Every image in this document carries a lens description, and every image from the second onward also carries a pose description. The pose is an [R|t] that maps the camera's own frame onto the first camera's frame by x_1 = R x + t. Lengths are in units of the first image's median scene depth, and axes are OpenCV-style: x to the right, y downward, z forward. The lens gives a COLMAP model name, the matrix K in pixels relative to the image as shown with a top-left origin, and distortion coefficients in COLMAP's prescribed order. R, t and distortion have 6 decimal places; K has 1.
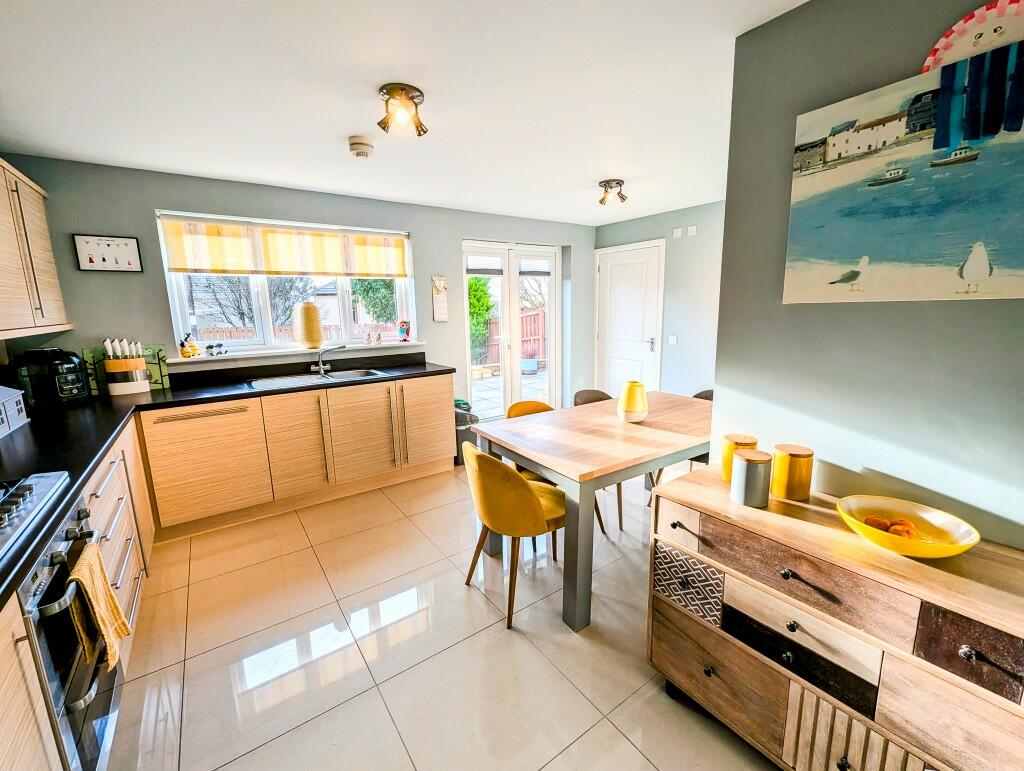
lens RADIAL K [[429.3, 0, 514.9], [0, 429.3, 384.2], [0, 0, 1]] dist [0.001415, -0.000306]
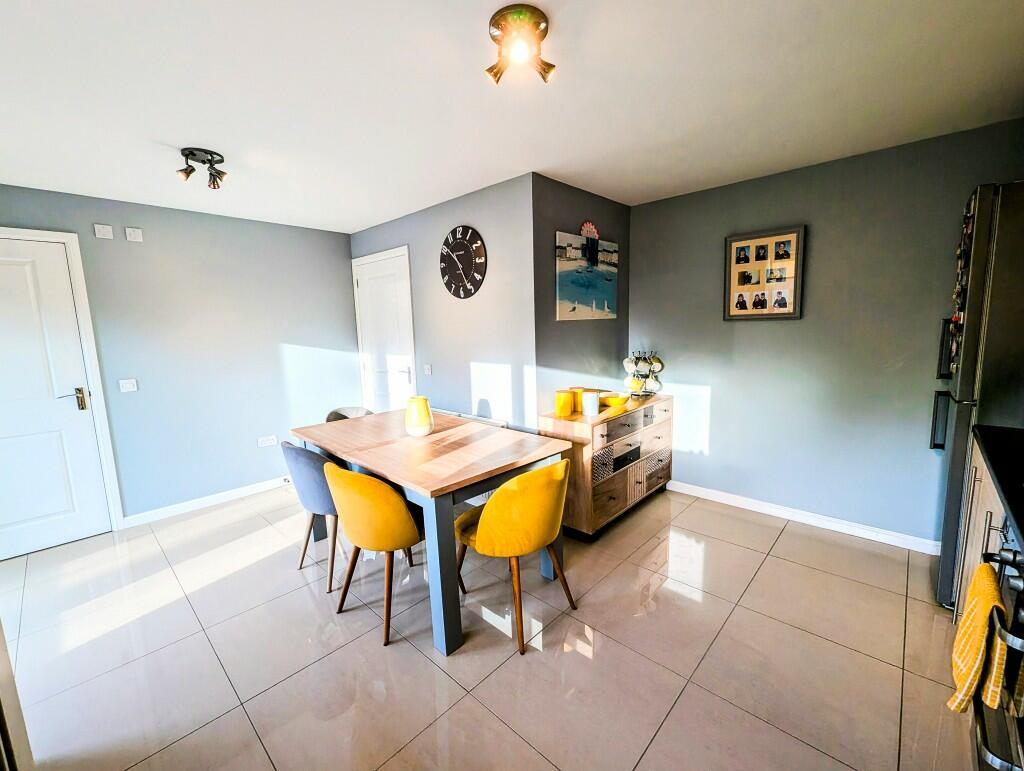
lens RADIAL K [[429.3, 0, 514.9], [0, 429.3, 384.2], [0, 0, 1]] dist [0.001415, -0.000306]
pose [[-0.192664, -0.116182, 0.974363, -0.724232], [0.208260, 0.965503, 0.156306, -0.140229], [-0.958910, 0.233036, -0.161821, 0.869035]]
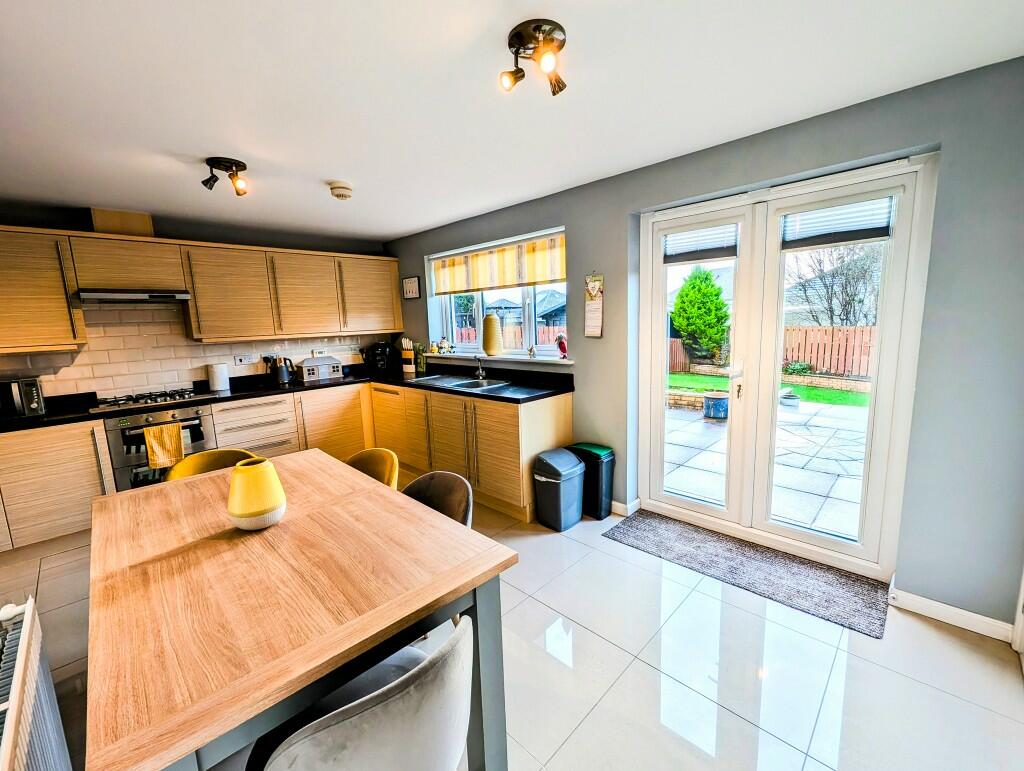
lens RADIAL K [[429.3, 0, 514.9], [0, 429.3, 384.2], [0, 0, 1]] dist [0.001415, -0.000306]
pose [[0.175518, 0.159832, -0.971415, 0.835060], [-0.146551, 0.979981, 0.134762, -0.225422], [0.973507, 0.118708, 0.195427, 1.135393]]
